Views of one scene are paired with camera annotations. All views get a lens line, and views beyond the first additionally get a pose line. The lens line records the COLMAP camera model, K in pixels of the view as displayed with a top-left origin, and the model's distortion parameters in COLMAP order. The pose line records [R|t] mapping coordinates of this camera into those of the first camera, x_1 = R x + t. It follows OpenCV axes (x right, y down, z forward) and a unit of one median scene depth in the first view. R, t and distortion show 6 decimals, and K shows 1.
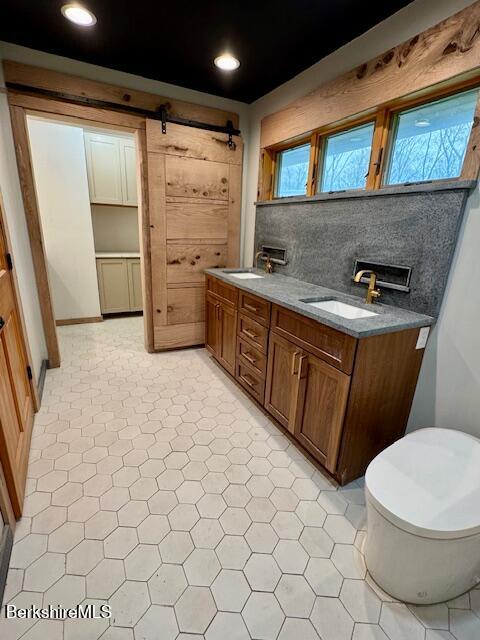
lens RADIAL K [[305.2, 0, 240.0], [0, 305.2, 320.0], [0, 0, 1]] dist [0.000033, -0.000747]
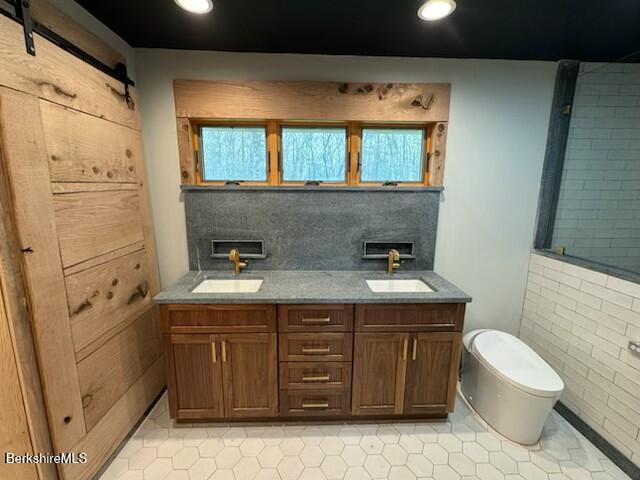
lens RADIAL K [[286.6, 0, 320.0], [0, 286.6, 240.0], [0, 0, 1]] dist [-0.002606, -0.000424]
pose [[0.420326, -0.198516, 0.885391, -0.479063], [0.273958, 0.958001, 0.084738, -0.245605], [-0.865028, 0.206943, 0.457058, 0.459037]]
